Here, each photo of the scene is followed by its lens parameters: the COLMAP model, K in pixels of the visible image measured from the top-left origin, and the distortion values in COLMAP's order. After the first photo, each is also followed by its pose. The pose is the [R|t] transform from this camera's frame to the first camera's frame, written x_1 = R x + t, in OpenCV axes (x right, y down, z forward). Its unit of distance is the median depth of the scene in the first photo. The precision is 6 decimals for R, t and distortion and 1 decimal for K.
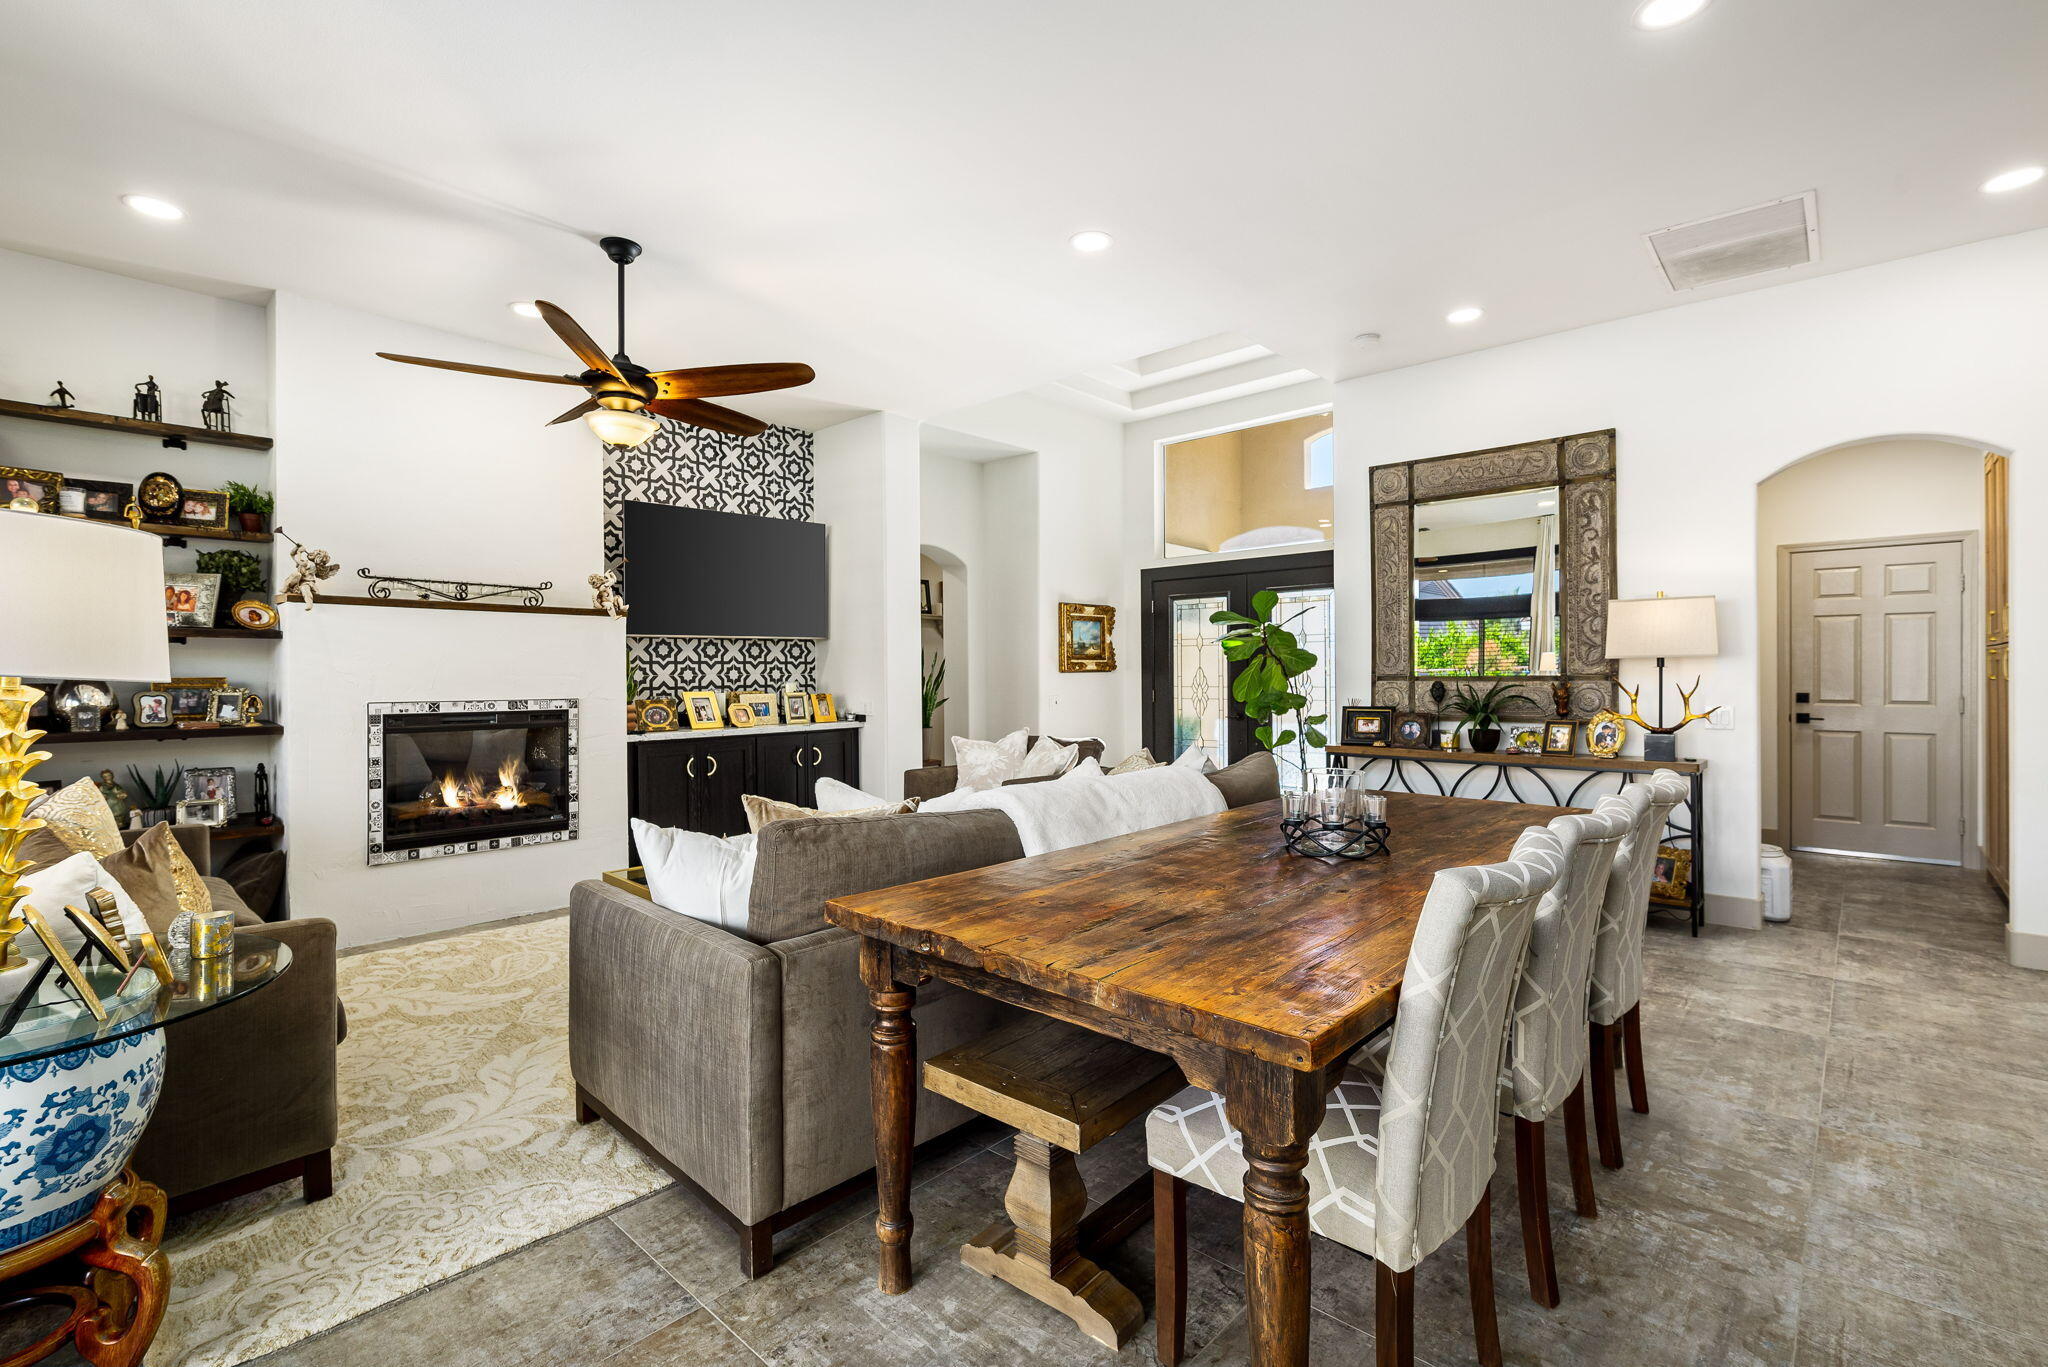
lens RADIAL K [[913.9, 0, 1016.5], [0, 913.9, 670.6], [0, 0, 1]] dist [0.000147, -0.000150]
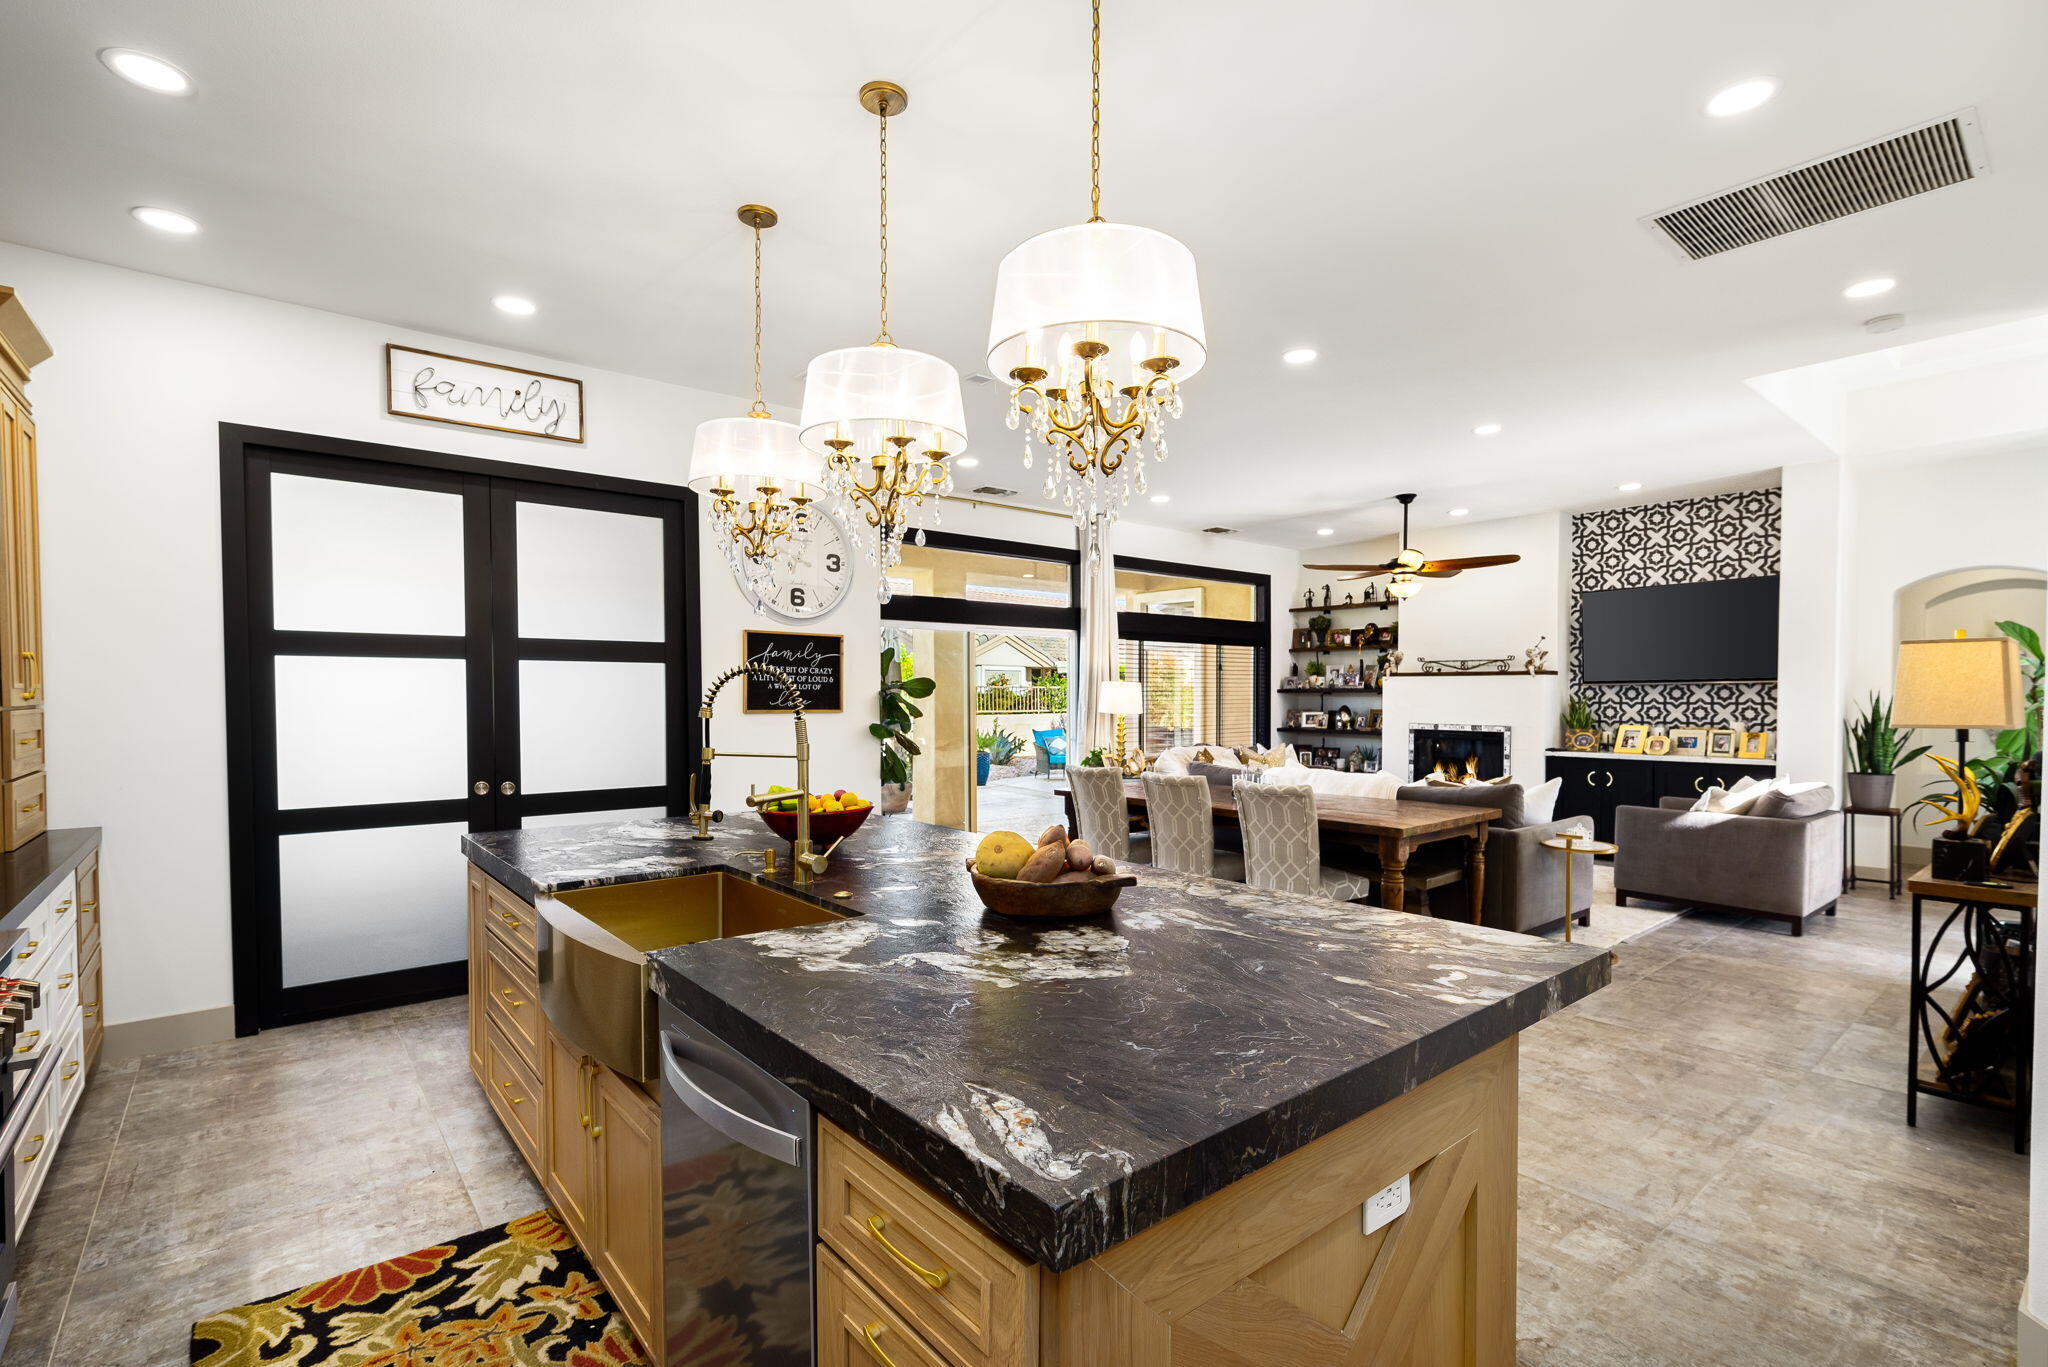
lens RADIAL K [[937.2, 0, 1025.8], [0, 937.2, 714.7], [0, 0, 1]] dist [-0.000232, 0.000285]
pose [[-0.135251, 0.027509, -0.990429, 1.240465], [0.005082, 0.999621, 0.027071, -0.037634], [0.990798, -0.001372, -0.135339, 0.338366]]
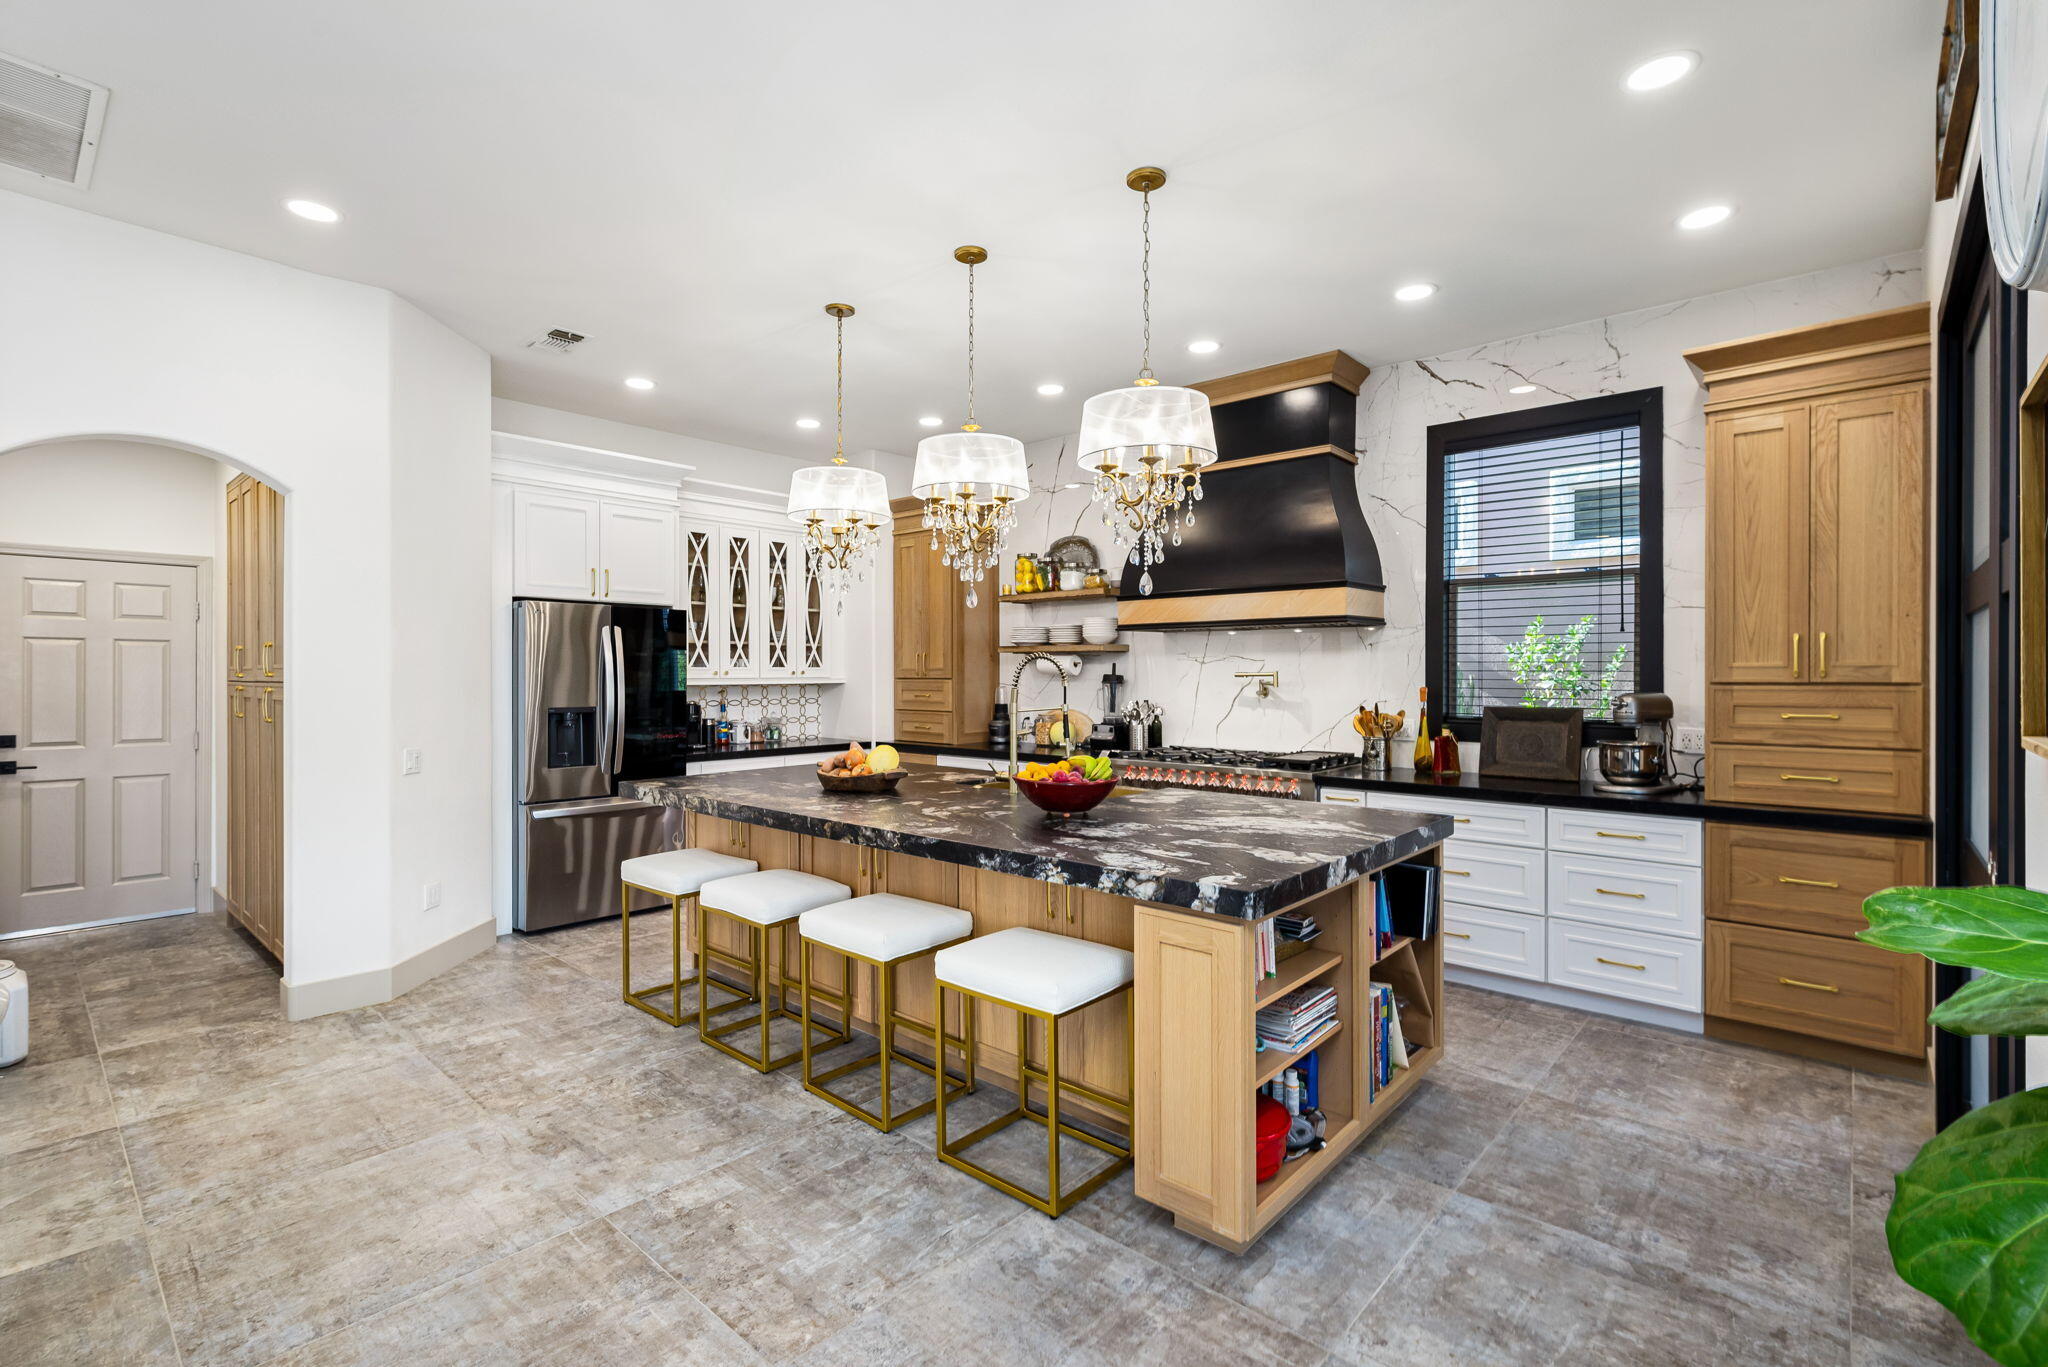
lens RADIAL K [[926.8, 0, 1026.5], [0, 926.8, 681.5], [0, 0, 1]] dist [-0.002077, -0.000246]
pose [[-0.017452, -0.001417, 0.999847, 0.067994], [-0.004306, 0.999990, 0.001342, -0.030005], [-0.999838, -0.004282, -0.017457, 0.168937]]
